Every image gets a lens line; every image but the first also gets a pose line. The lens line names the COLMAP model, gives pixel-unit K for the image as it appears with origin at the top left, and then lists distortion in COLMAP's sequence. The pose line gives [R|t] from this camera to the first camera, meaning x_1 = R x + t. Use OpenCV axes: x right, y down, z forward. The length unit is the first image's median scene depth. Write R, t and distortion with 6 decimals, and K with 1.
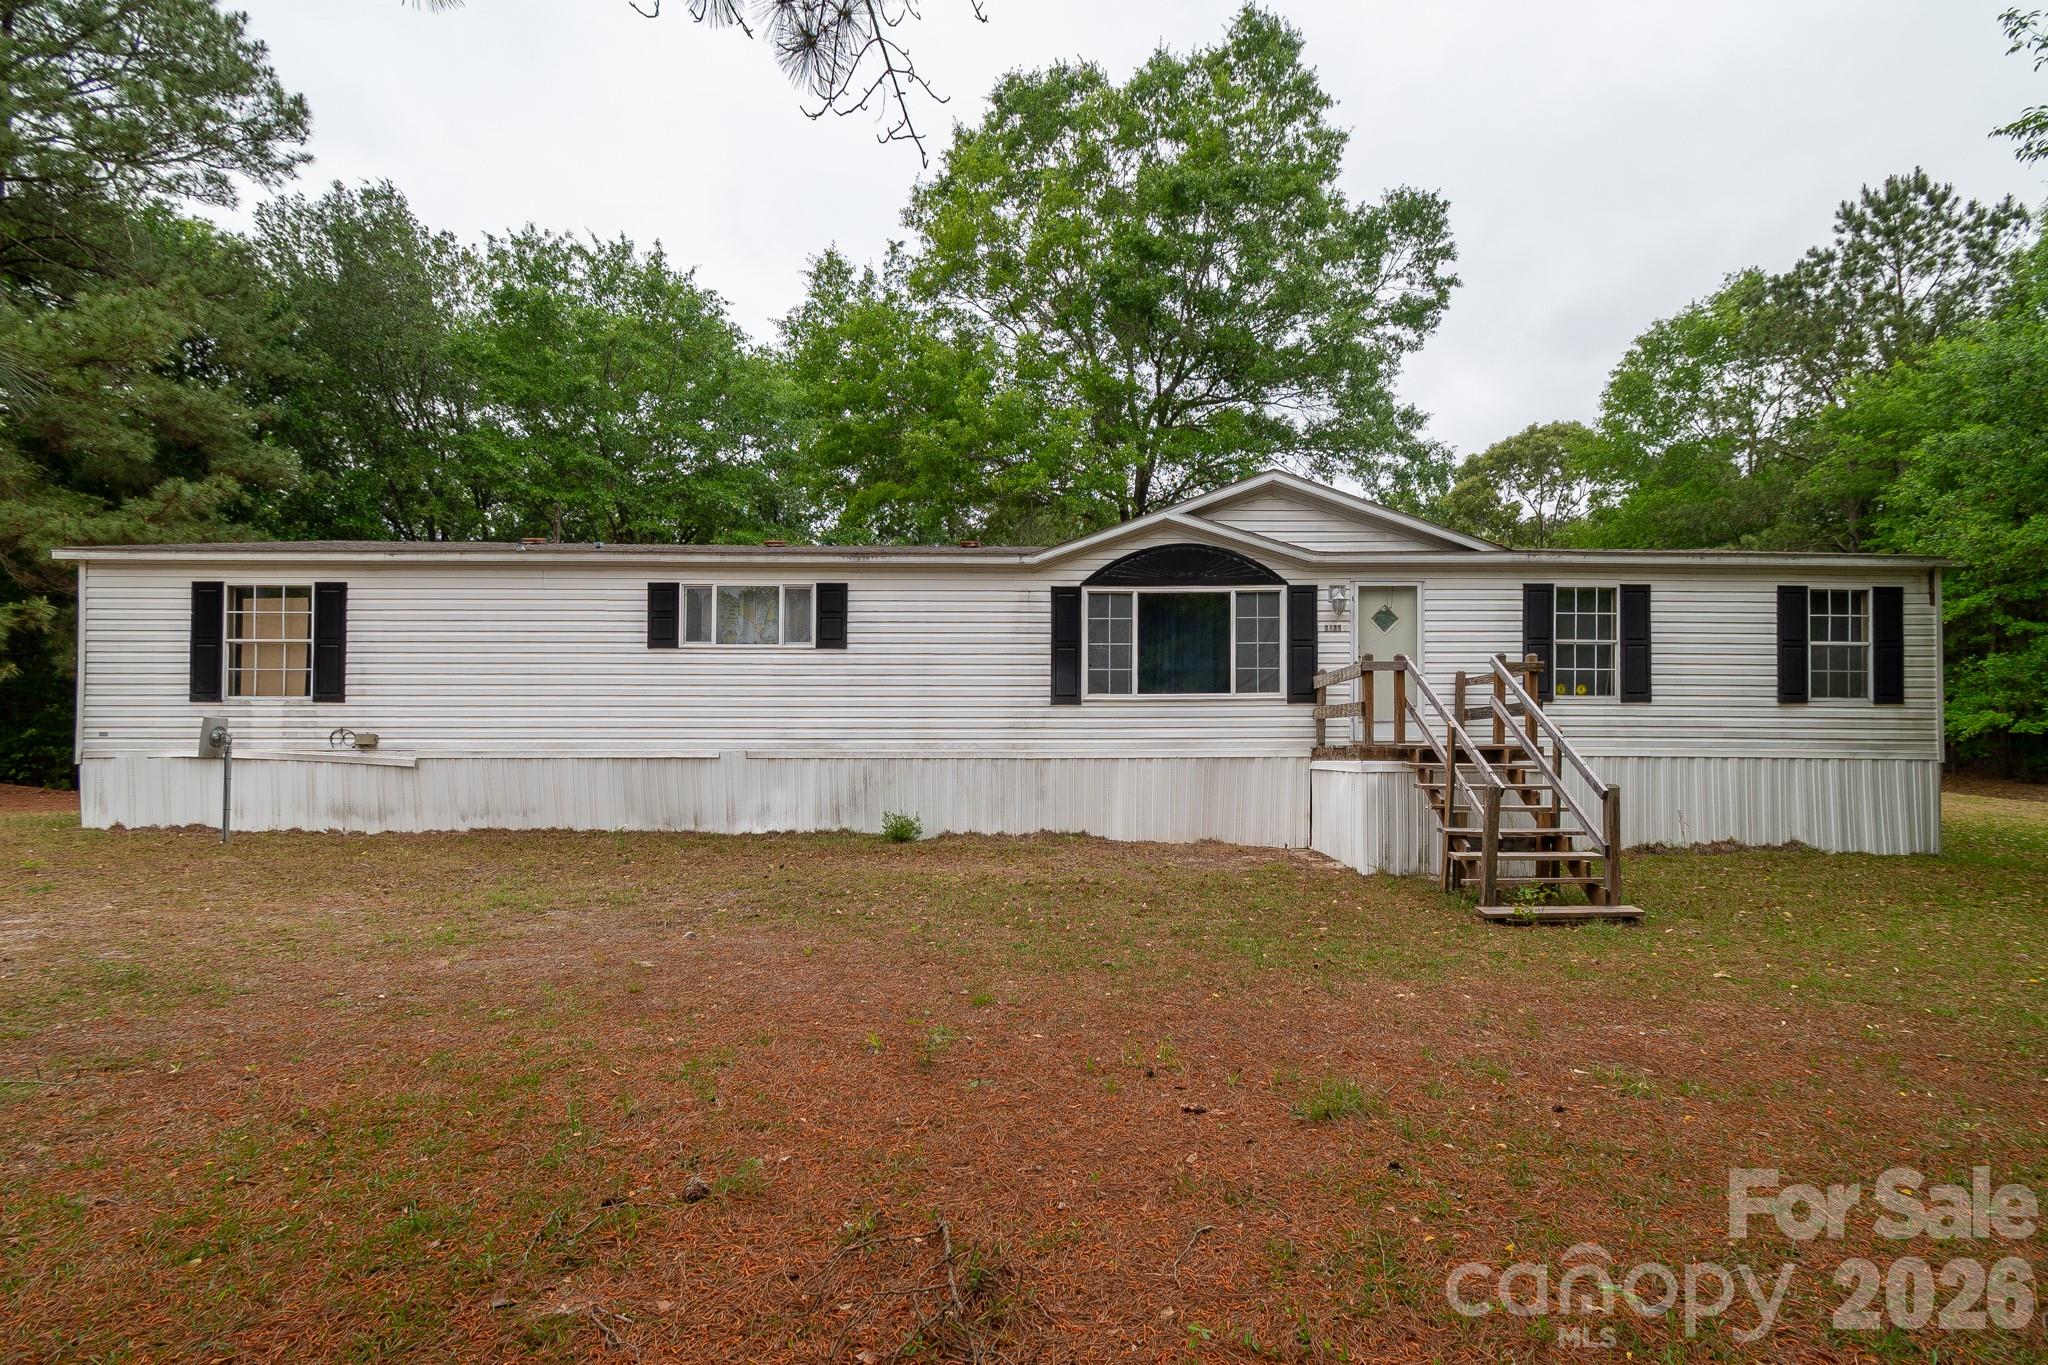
lens RADIAL K [[932.9, 0, 1063.9], [0, 932.9, 727.0], [0, 0, 1]] dist [-0.000039, -0.001454]
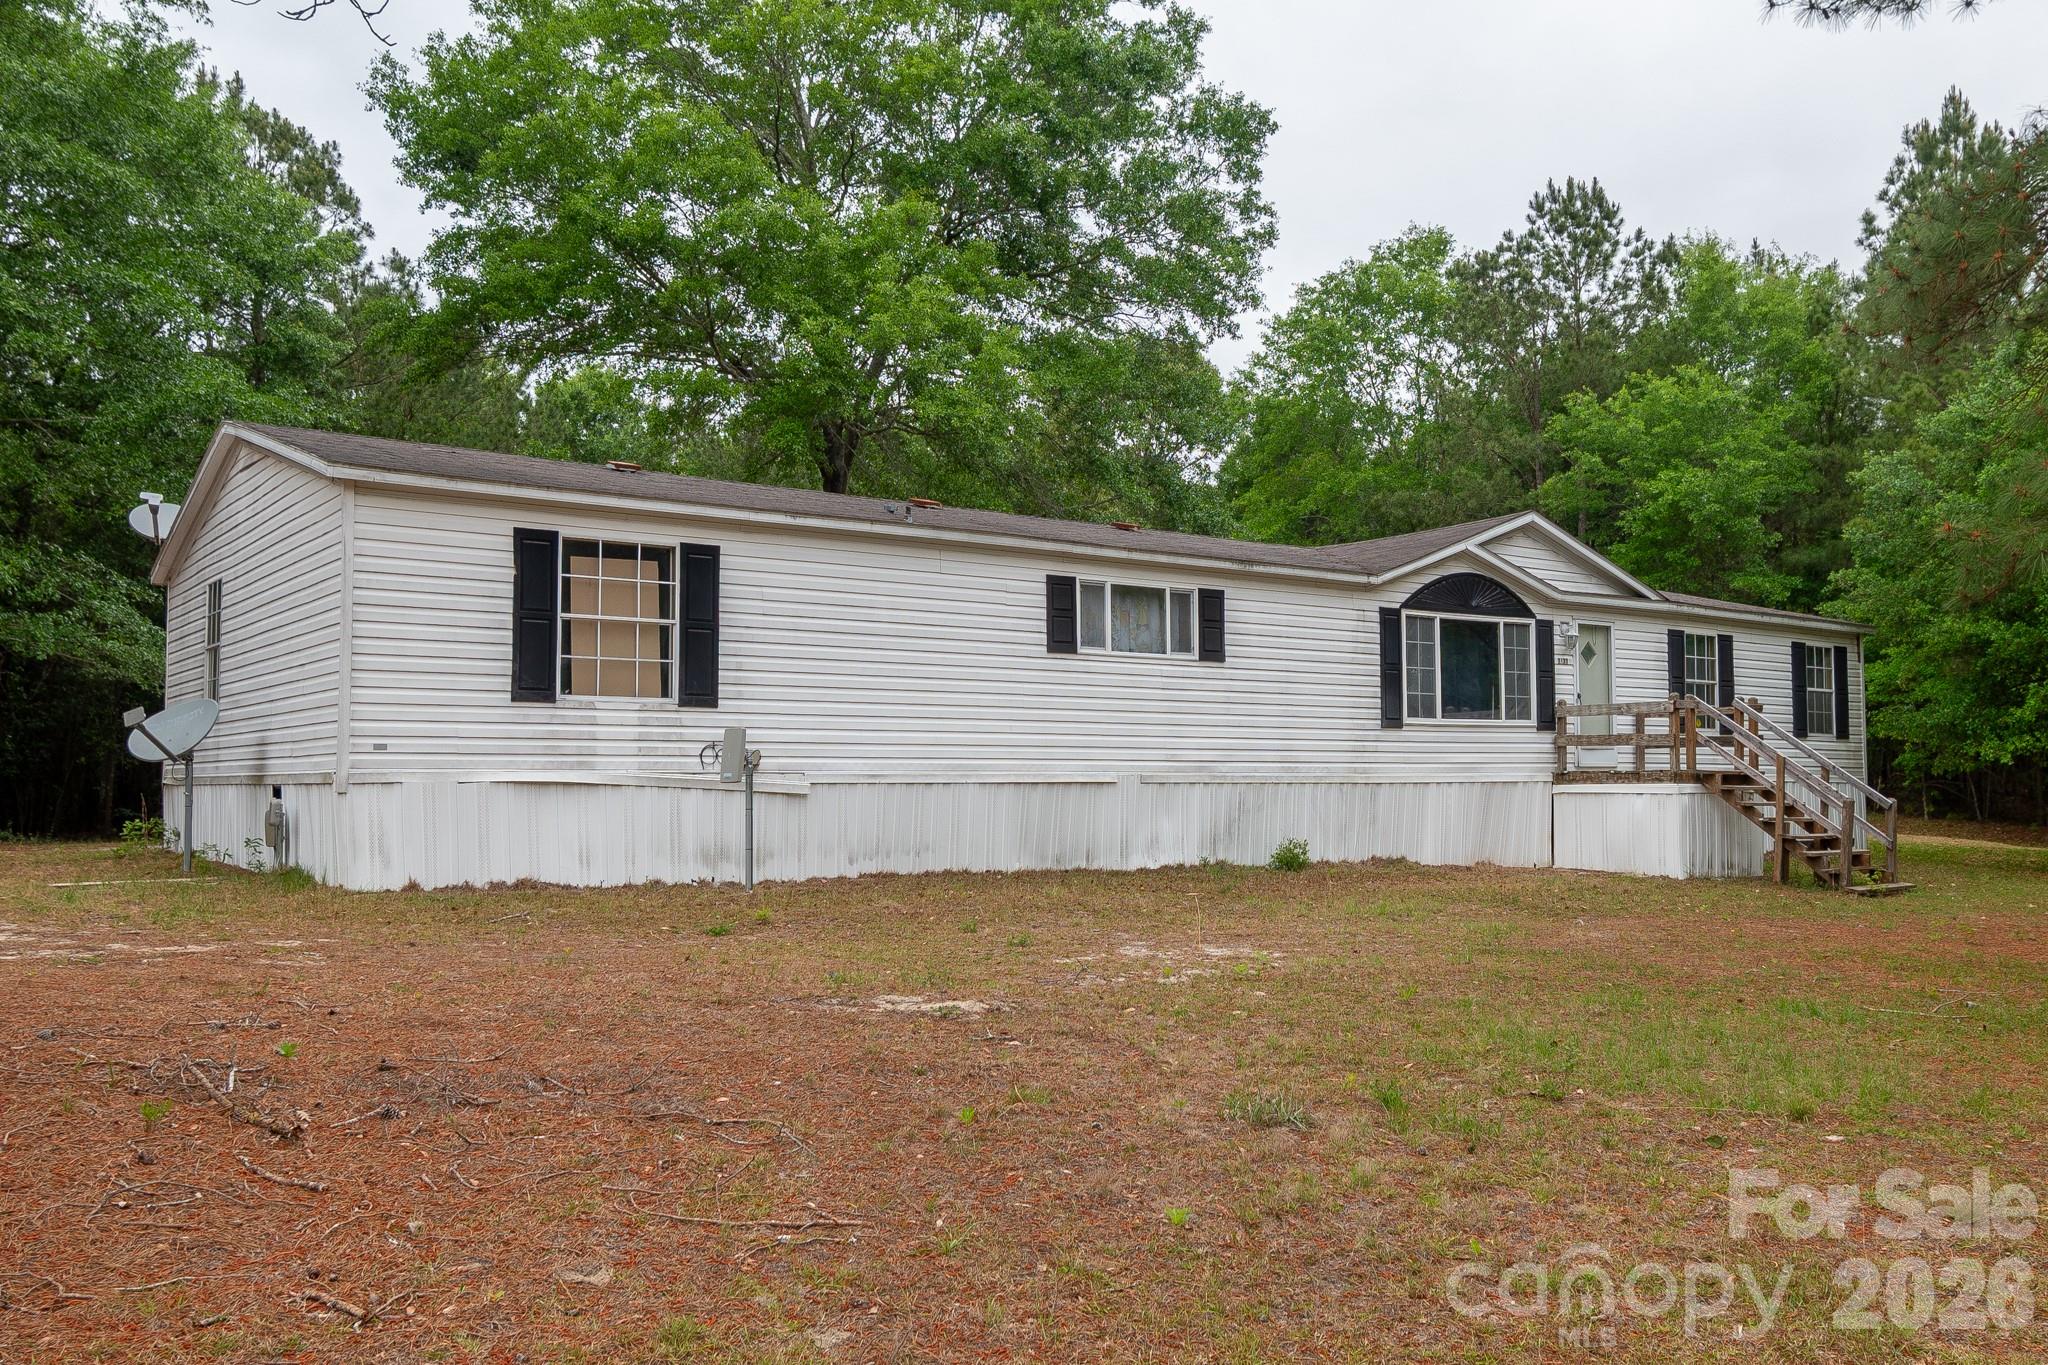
lens RADIAL K [[1649.2, 0, 1024.0], [0, 1649.2, 682.5], [0, 0, 1]] dist [-0.023082, -0.002720]
pose [[0.824441, 0.033525, 0.564954, -1.301216], [-0.023624, 0.999412, -0.024832, -0.019865], [-0.565454, 0.007126, 0.824749, -0.214210]]
